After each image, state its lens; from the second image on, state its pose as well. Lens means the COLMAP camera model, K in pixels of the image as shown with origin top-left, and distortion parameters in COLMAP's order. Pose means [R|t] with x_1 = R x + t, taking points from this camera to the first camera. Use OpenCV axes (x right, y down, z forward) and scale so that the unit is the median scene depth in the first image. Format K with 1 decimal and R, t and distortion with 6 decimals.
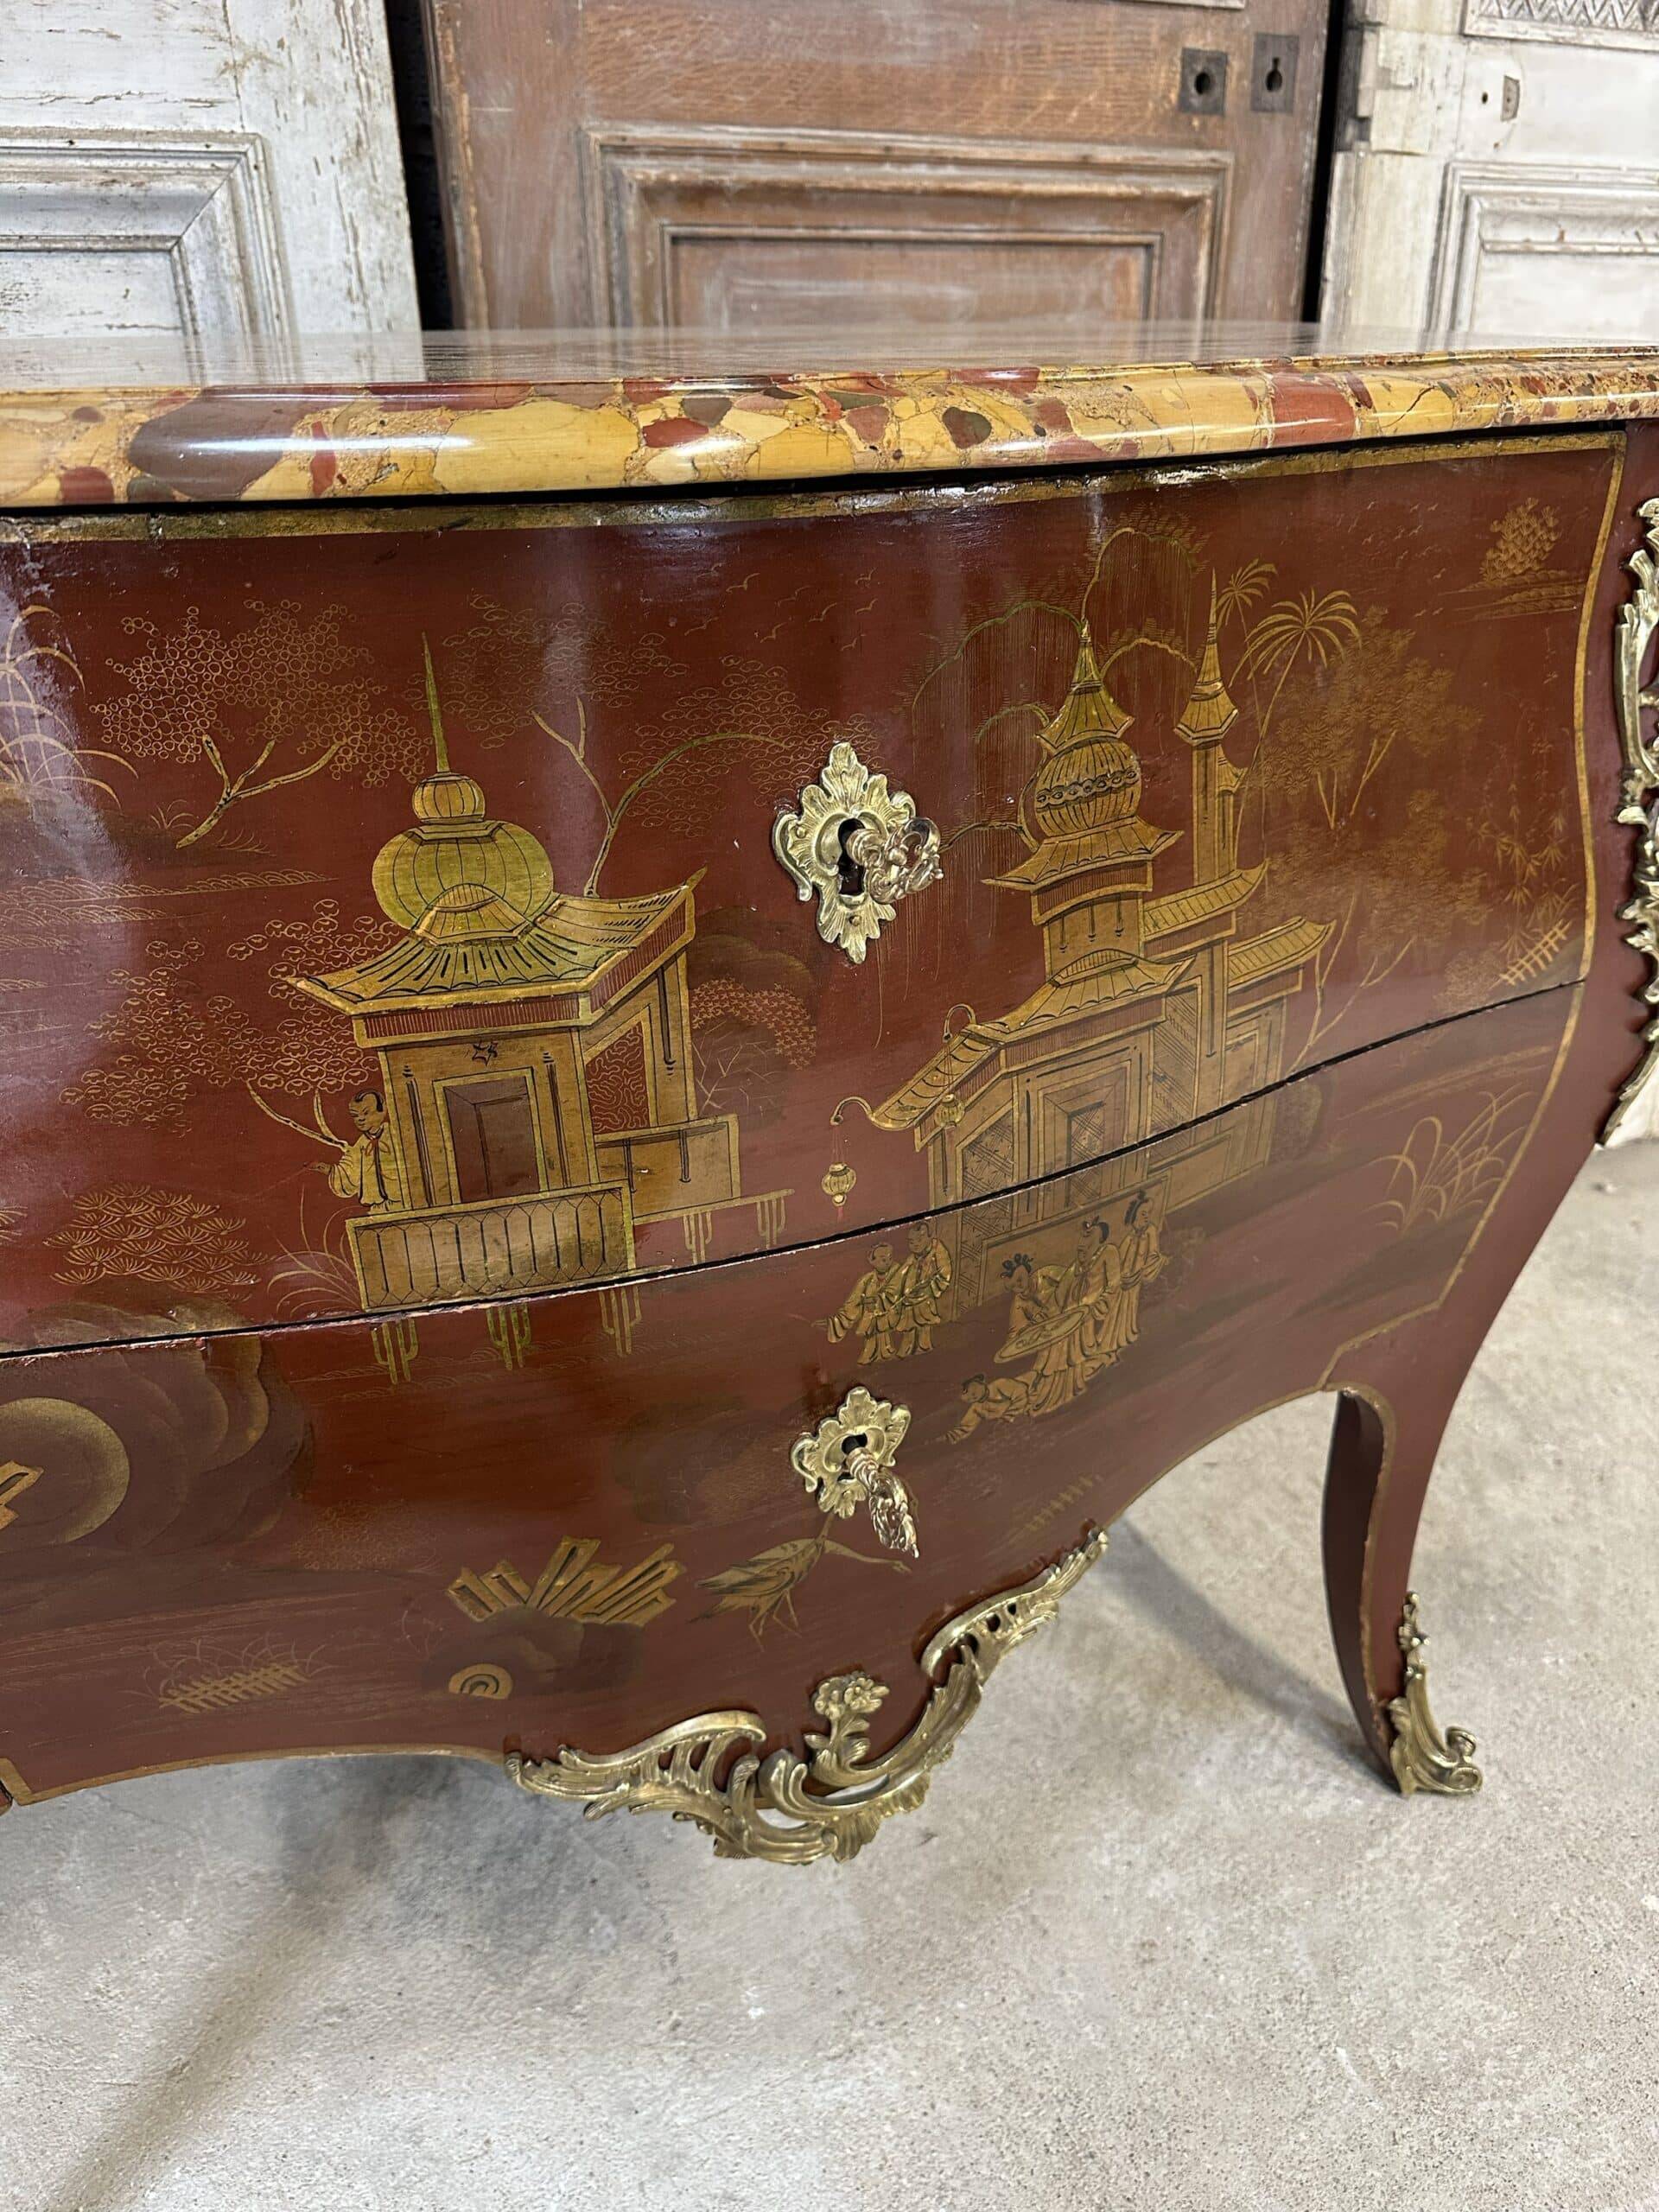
lens RADIAL K [[1582.1, 0, 836.9], [0, 1582.1, 1112.5], [0, 0, 1]] dist [0.018323, -0.041899]
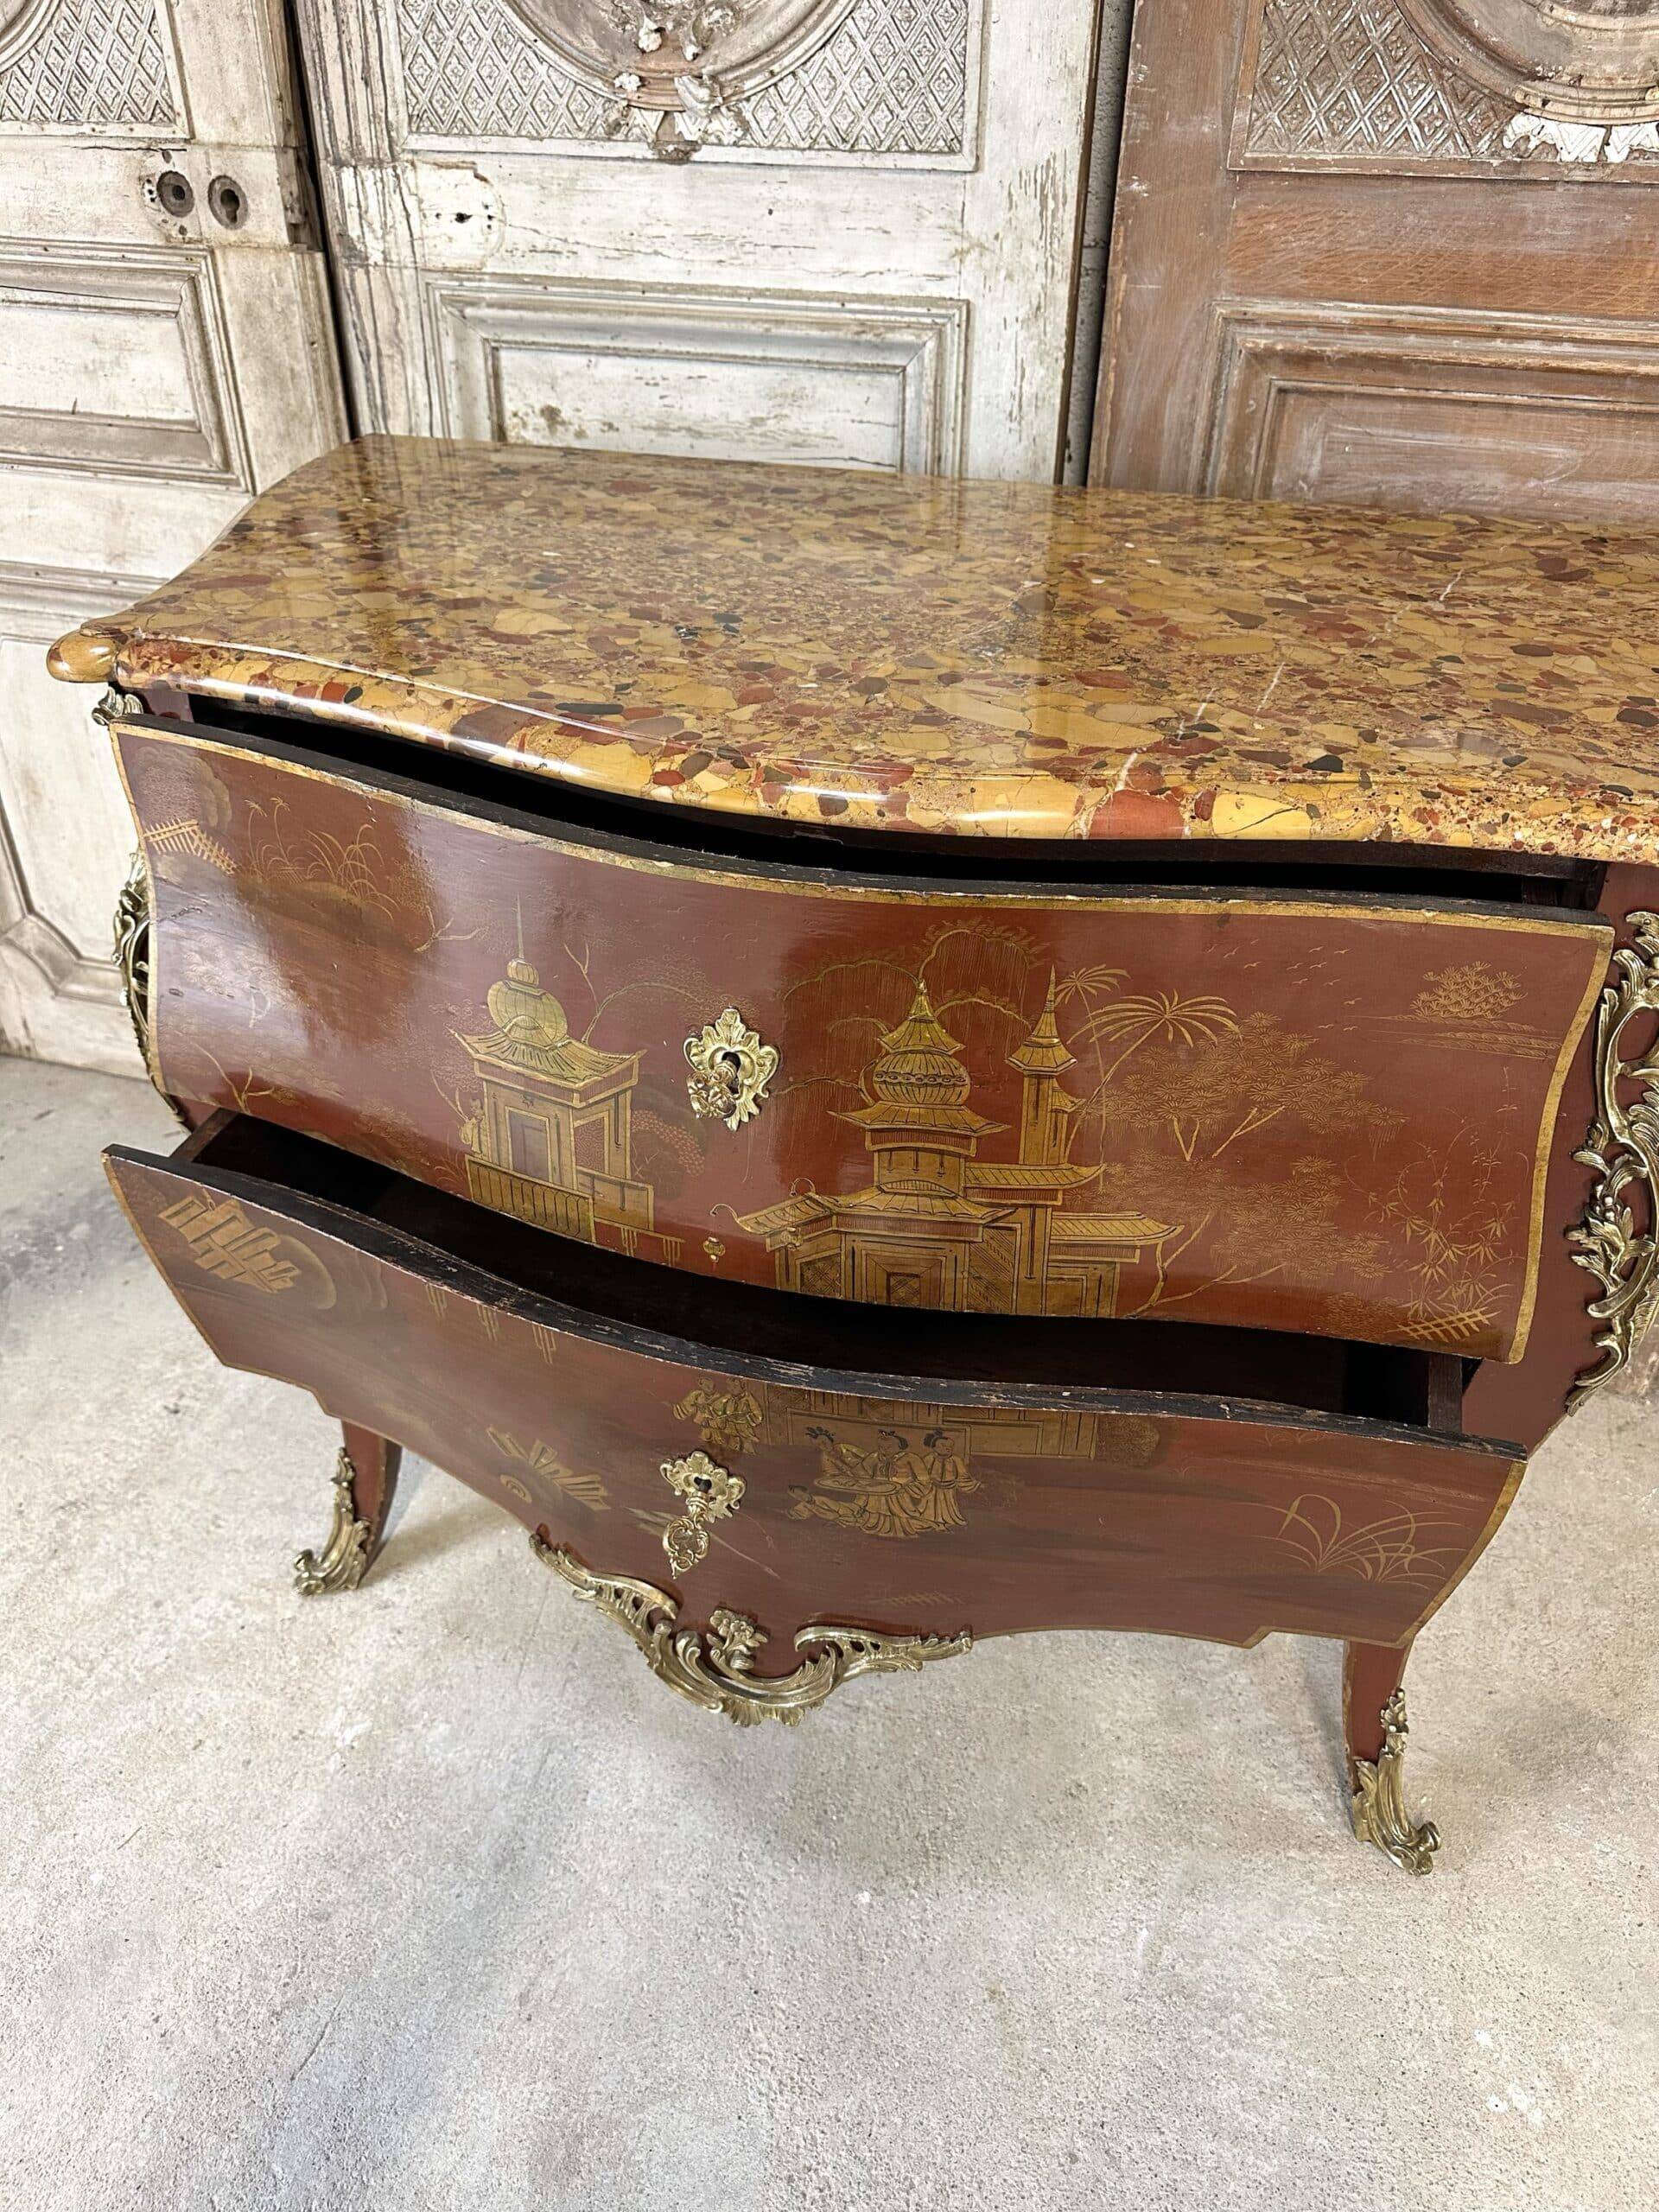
lens RADIAL K [[1582.1, 0, 831.3], [0, 1582.1, 1111.3], [0, 0, 1]] dist [0.018323, -0.041899]
pose [[0.748176, 0.386685, -0.539172, 0.538498], [-0.305757, 0.922127, 0.237054, -0.246781], [0.588851, -0.012502, 0.808145, -0.188444]]
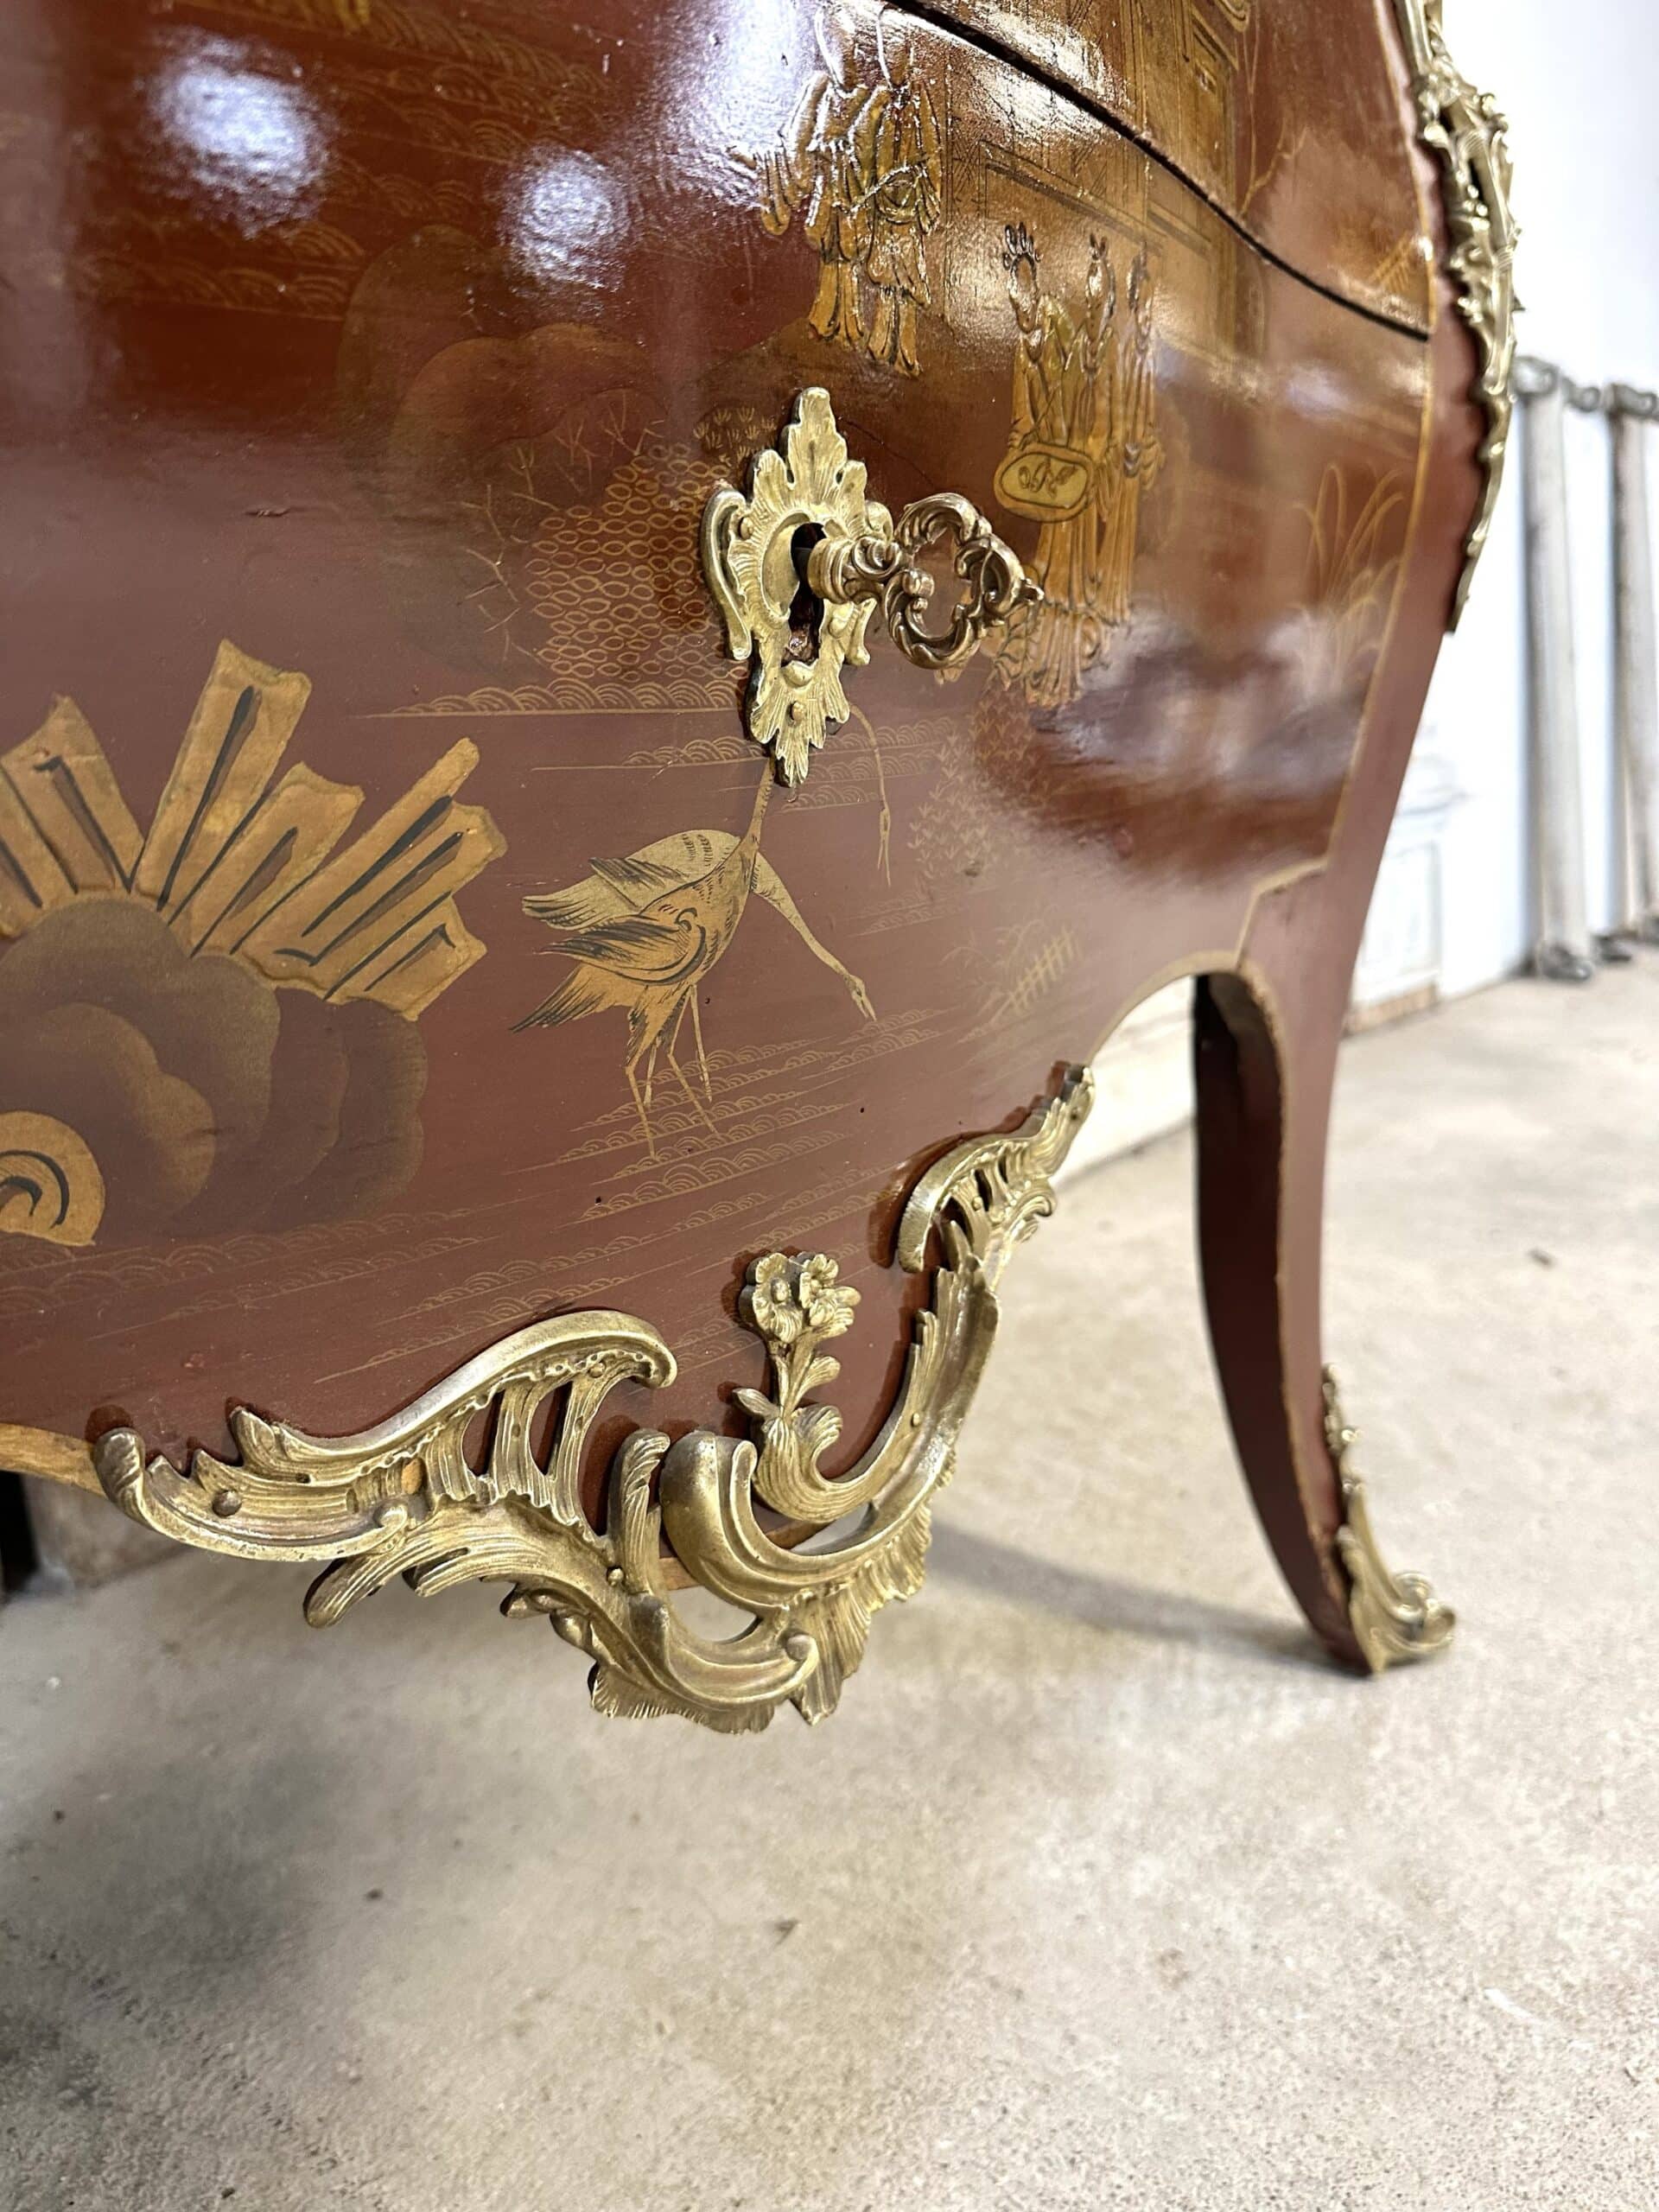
lens RADIAL K [[1586.1, 0, 838.9], [0, 1586.1, 1101.0], [0, 0, 1]] dist [0.024596, -0.049385]
pose [[0.922499, -0.129120, 0.363763, -0.115212], [0.213281, 0.955975, -0.201549, 0.298285], [-0.321725, 0.263513, 0.909425, 0.372155]]
